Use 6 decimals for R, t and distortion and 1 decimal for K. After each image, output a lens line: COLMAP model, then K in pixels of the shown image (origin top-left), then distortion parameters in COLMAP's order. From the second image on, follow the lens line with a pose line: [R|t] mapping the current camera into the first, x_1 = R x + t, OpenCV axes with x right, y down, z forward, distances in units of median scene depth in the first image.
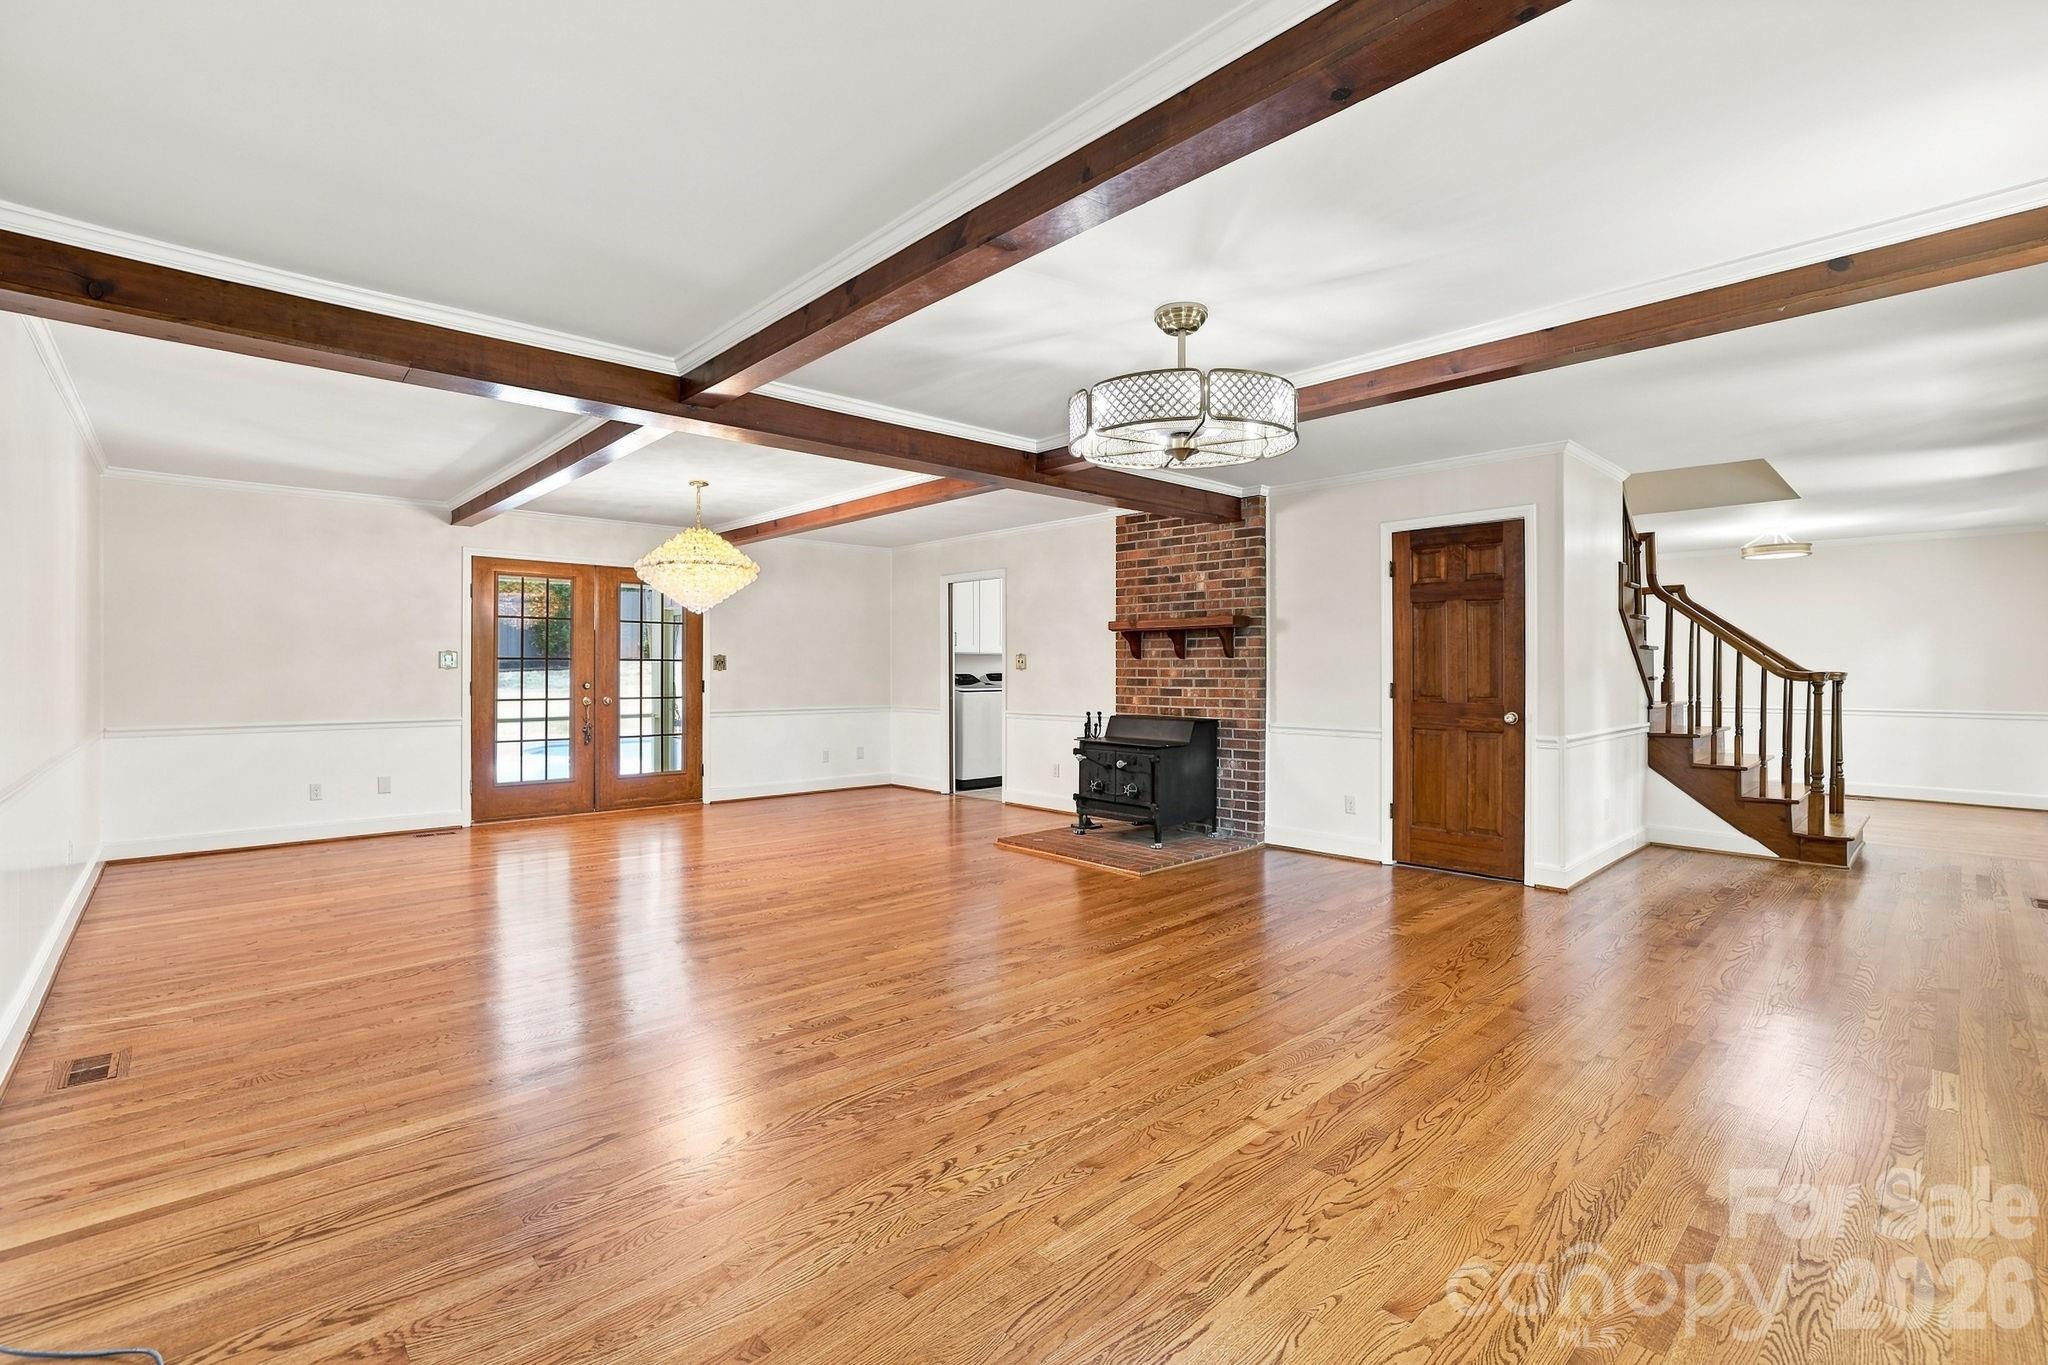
lens RADIAL K [[908.1, 0, 1013.1], [0, 908.1, 674.6], [0, 0, 1]] dist [-0.047739, 0.014637]
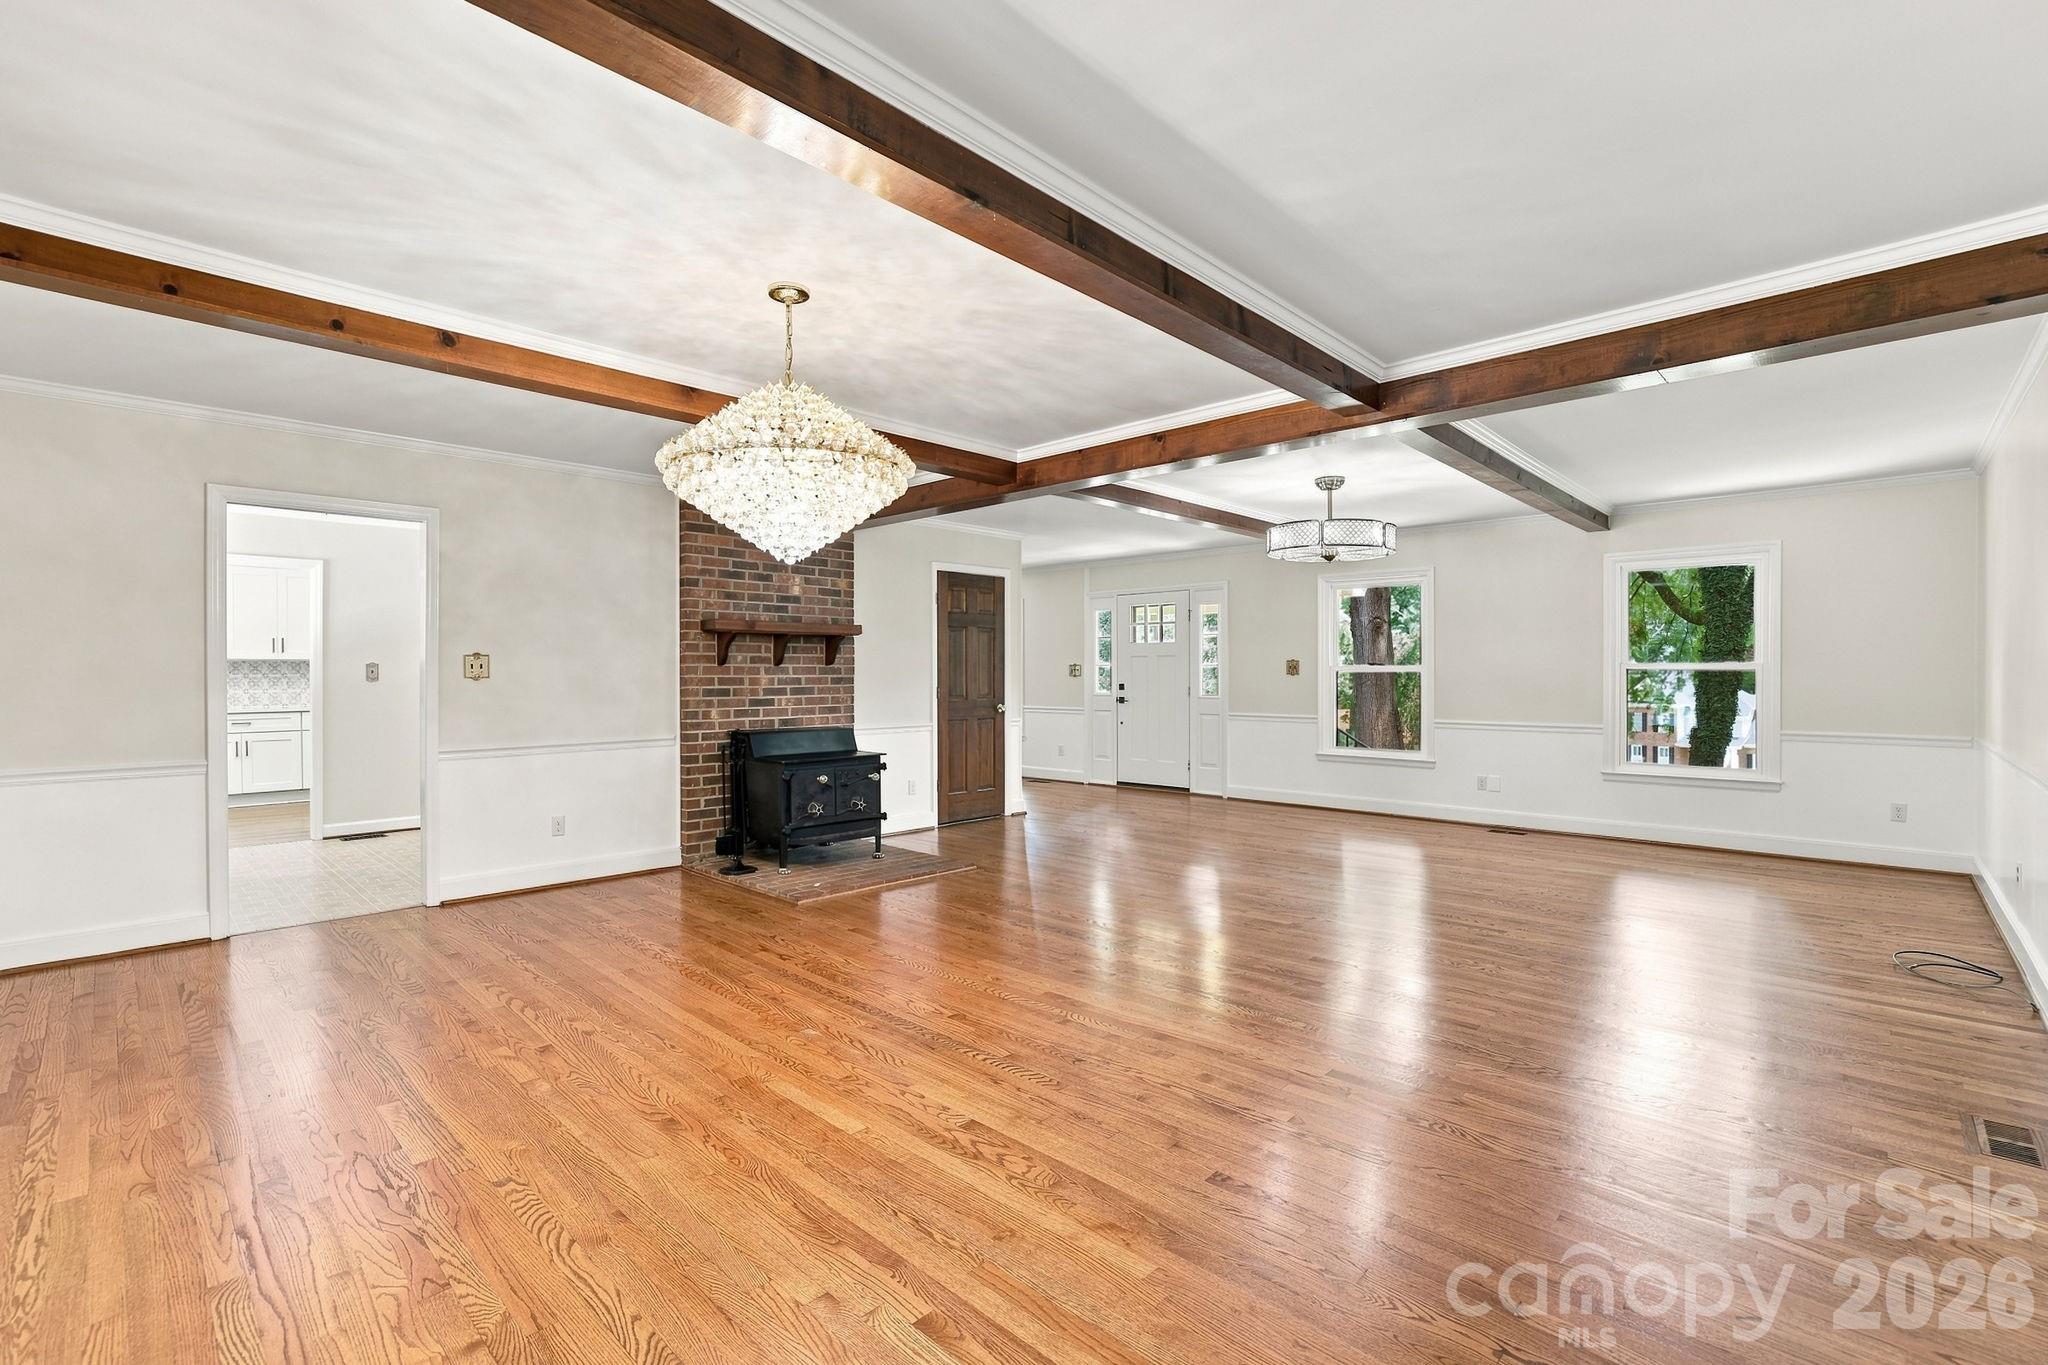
lens RADIAL K [[908.1, 0, 1013.1], [0, 908.1, 674.6], [0, 0, 1]] dist [-0.047739, 0.014637]
pose [[-0.053922, 0.001871, 0.998543, -0.764531], [0.011771, 0.999930, -0.001238, -0.004351], [-0.998476, 0.011687, -0.053940, 0.827412]]
